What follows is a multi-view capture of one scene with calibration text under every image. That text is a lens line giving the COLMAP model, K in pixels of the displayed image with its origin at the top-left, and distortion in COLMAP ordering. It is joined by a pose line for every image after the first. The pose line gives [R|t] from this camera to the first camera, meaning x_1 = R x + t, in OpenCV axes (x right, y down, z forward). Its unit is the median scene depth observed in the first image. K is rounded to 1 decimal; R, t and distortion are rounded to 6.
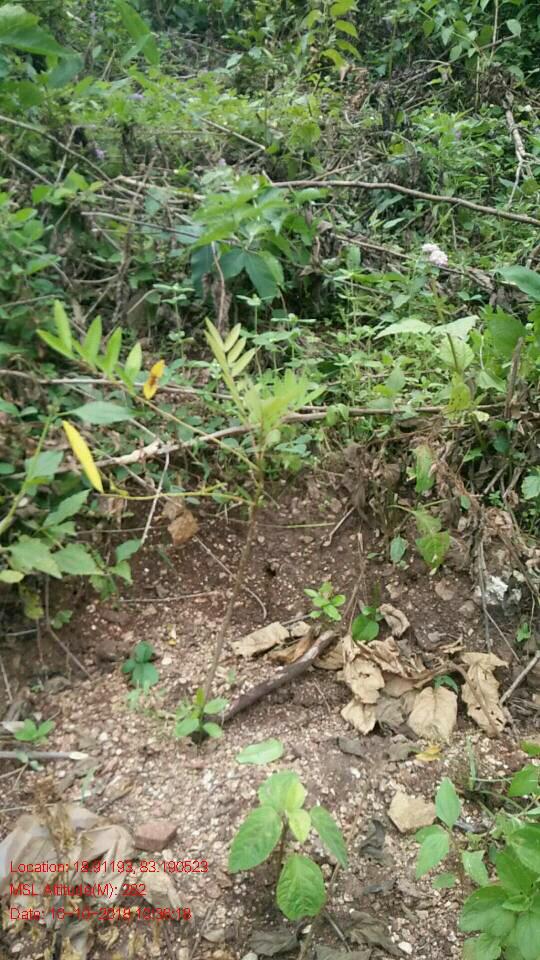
lens RADIAL K [[742.8, 0, 270.0], [0, 742.8, 480.0], [0, 0, 1]] dist [0.003330, 0.001633]
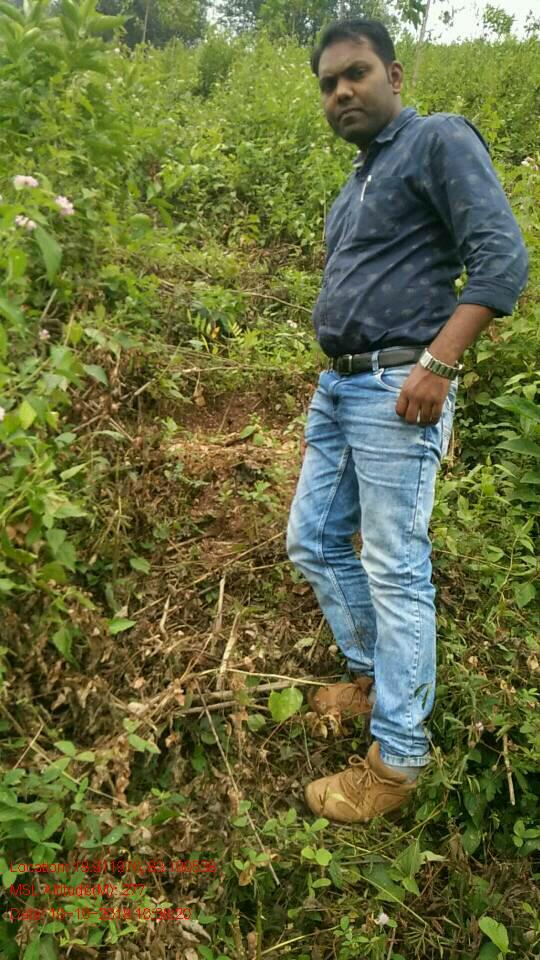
lens RADIAL K [[742.8, 0, 270.0], [0, 742.8, 480.0], [0, 0, 1]] dist [0.003330, 0.001633]
pose [[0.976355, 0.074592, 0.202894, -0.205267], [-0.040086, 0.984776, -0.169144, 0.411059], [-0.212422, 0.157012, 0.964481, -0.843279]]
